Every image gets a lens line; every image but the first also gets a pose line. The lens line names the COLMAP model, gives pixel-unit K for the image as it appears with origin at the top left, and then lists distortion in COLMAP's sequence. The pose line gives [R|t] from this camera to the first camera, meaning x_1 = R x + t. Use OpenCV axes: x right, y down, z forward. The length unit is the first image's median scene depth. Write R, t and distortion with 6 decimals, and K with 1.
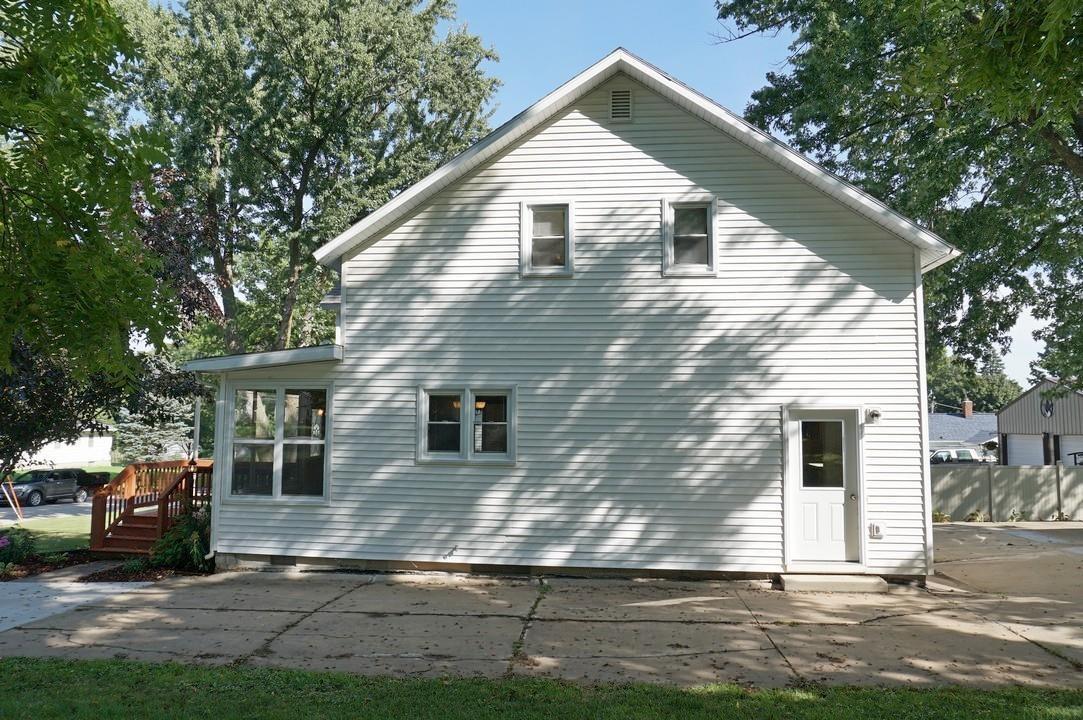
lens RADIAL K [[735.5, 0, 541.5], [0, 735.5, 360.0], [0, 0, 1]] dist [-0.091230, 0.051527]
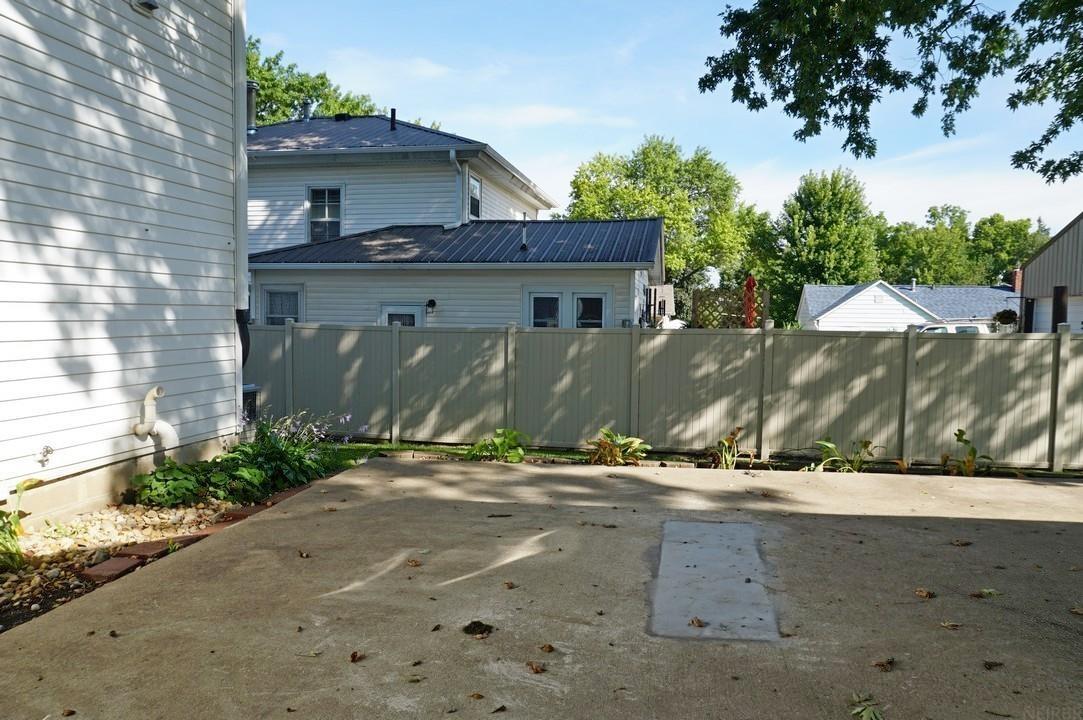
lens RADIAL K [[735.5, 0, 541.5], [0, 735.5, 360.0], [0, 0, 1]] dist [-0.091230, 0.051527]
pose [[0.995976, 0.005409, -0.089452, 0.609946], [0.007849, 0.989075, 0.147202, 0.133180], [0.089271, -0.147312, 0.985053, 0.720865]]
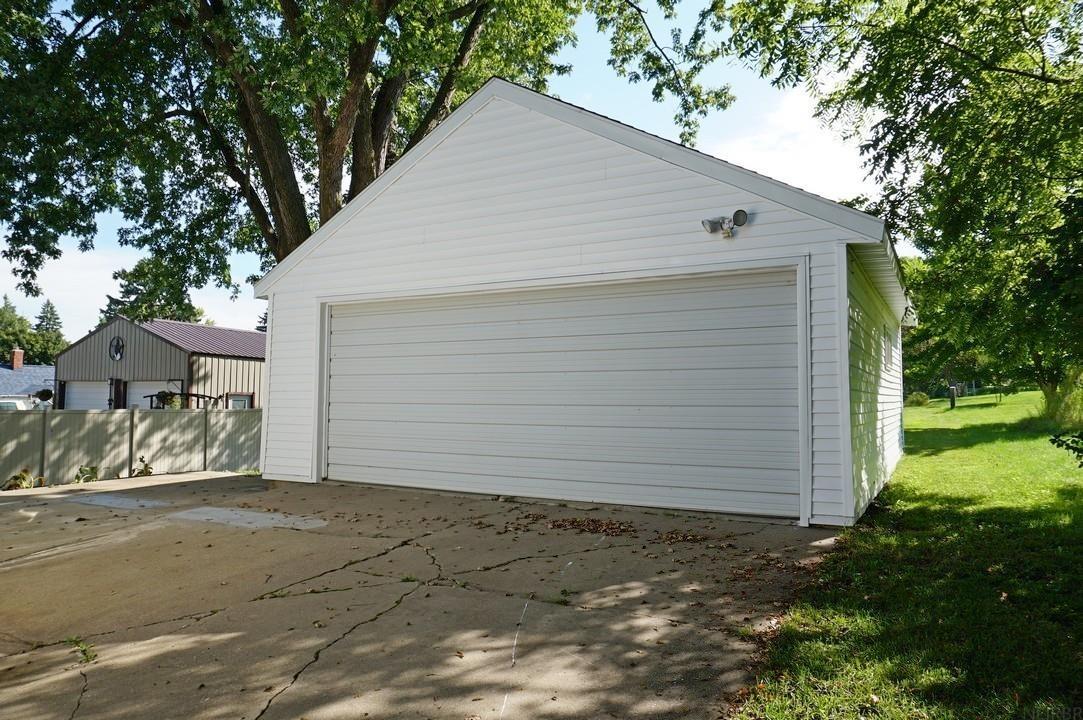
lens RADIAL K [[735.5, 0, 541.5], [0, 735.5, 360.0], [0, 0, 1]] dist [-0.091230, 0.051527]
pose [[0.387198, 0.045549, 0.920871, 0.228563], [-0.086463, 0.996171, -0.012918, 0.091189], [-0.917933, -0.074619, 0.389654, 0.383333]]
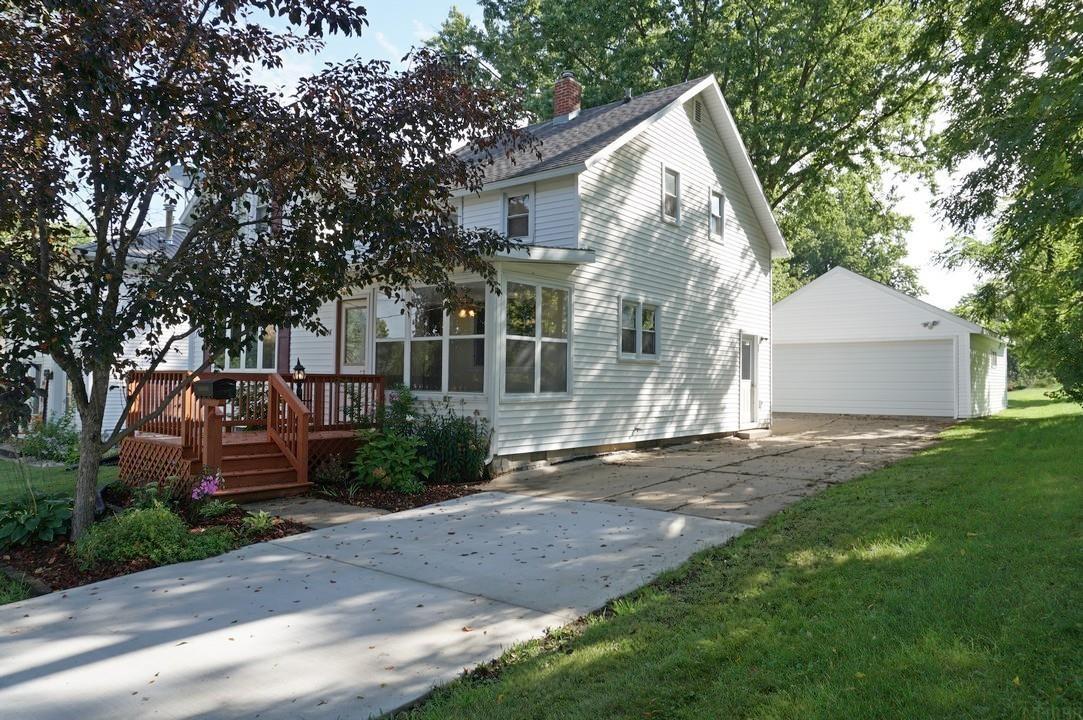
lens RADIAL K [[735.5, 0, 541.5], [0, 735.5, 360.0], [0, 0, 1]] dist [-0.091230, 0.051527]
pose [[0.532829, 0.023784, 0.845889, -0.908497], [-0.080323, 0.996513, 0.022577, 0.089543], [-0.842402, -0.079974, 0.532882, 0.345185]]
